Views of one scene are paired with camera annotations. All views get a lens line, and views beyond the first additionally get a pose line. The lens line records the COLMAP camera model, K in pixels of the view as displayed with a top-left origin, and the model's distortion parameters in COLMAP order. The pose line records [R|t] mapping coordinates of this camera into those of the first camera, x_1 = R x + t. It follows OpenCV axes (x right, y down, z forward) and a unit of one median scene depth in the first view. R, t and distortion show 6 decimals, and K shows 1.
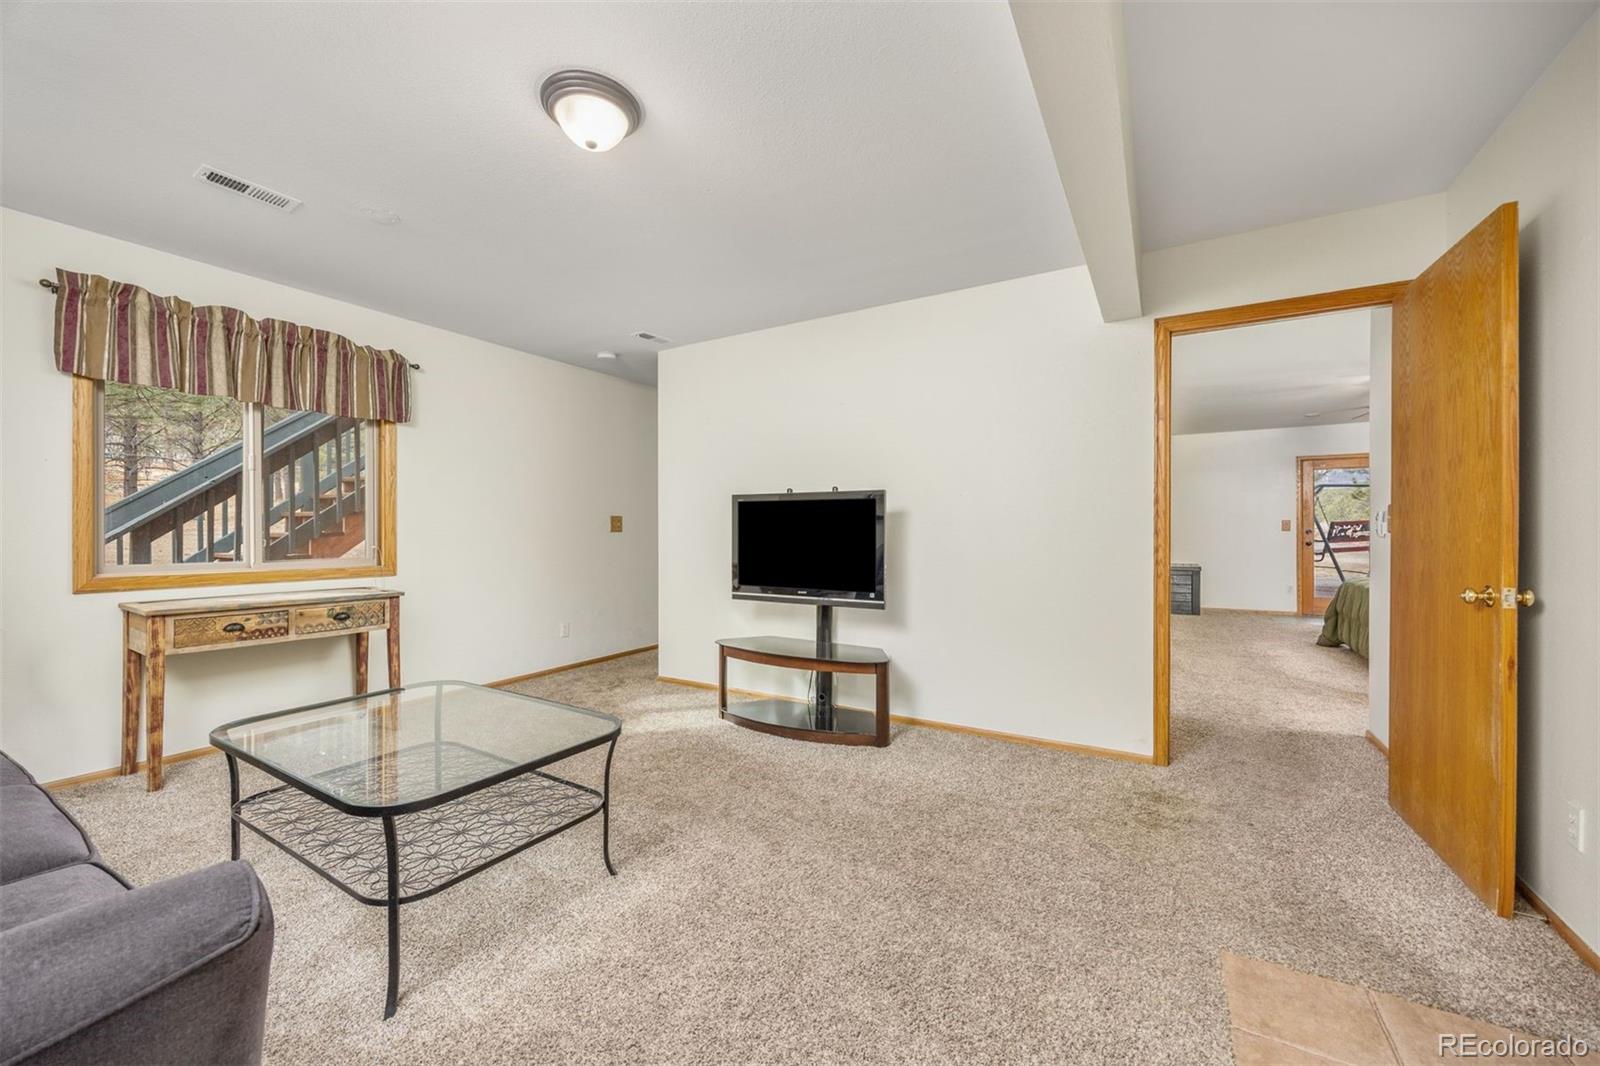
lens RADIAL K [[613.9, 0, 798.4], [0, 613.9, 531.6], [0, 0, 1]] dist [0.000003, 0.000104]
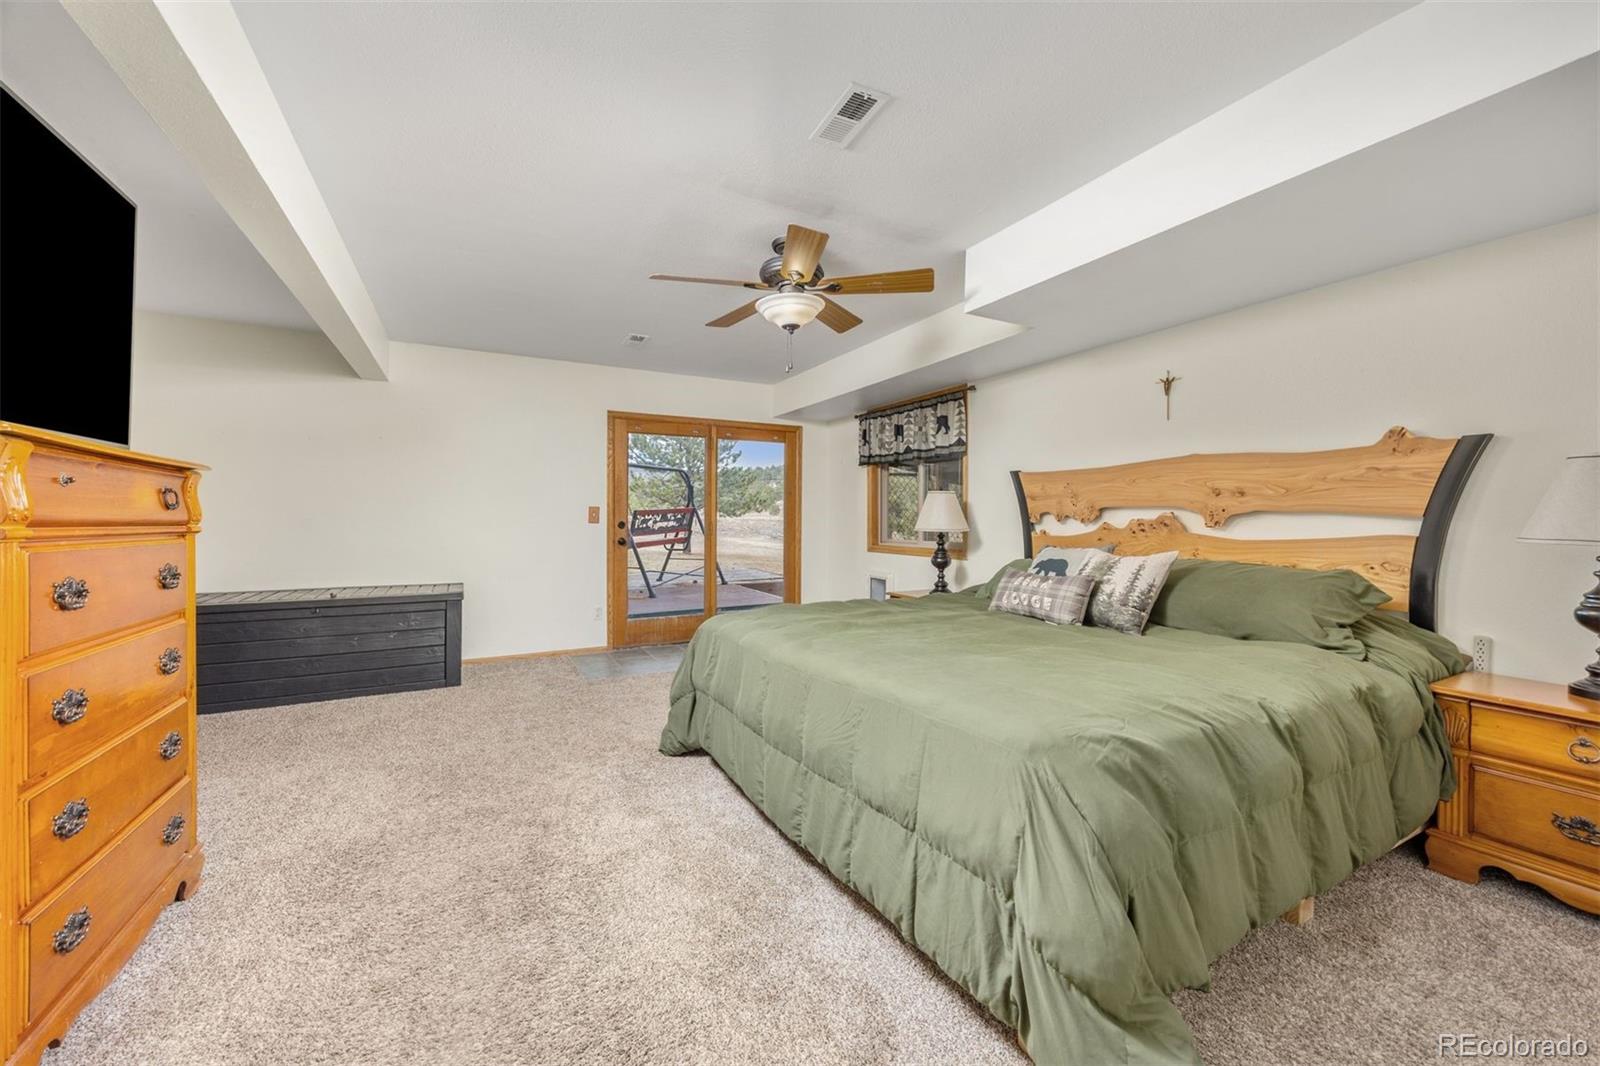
lens RADIAL K [[613.9, 0, 801.7], [0, 613.9, 524.1], [0, 0, 1]] dist [0.000003, 0.000104]
pose [[0.525162, -0.000555, 0.851002, 0.285530], [-0.007973, 0.999953, 0.005573, -0.004168], [-0.850965, -0.009711, 0.525133, 0.377753]]
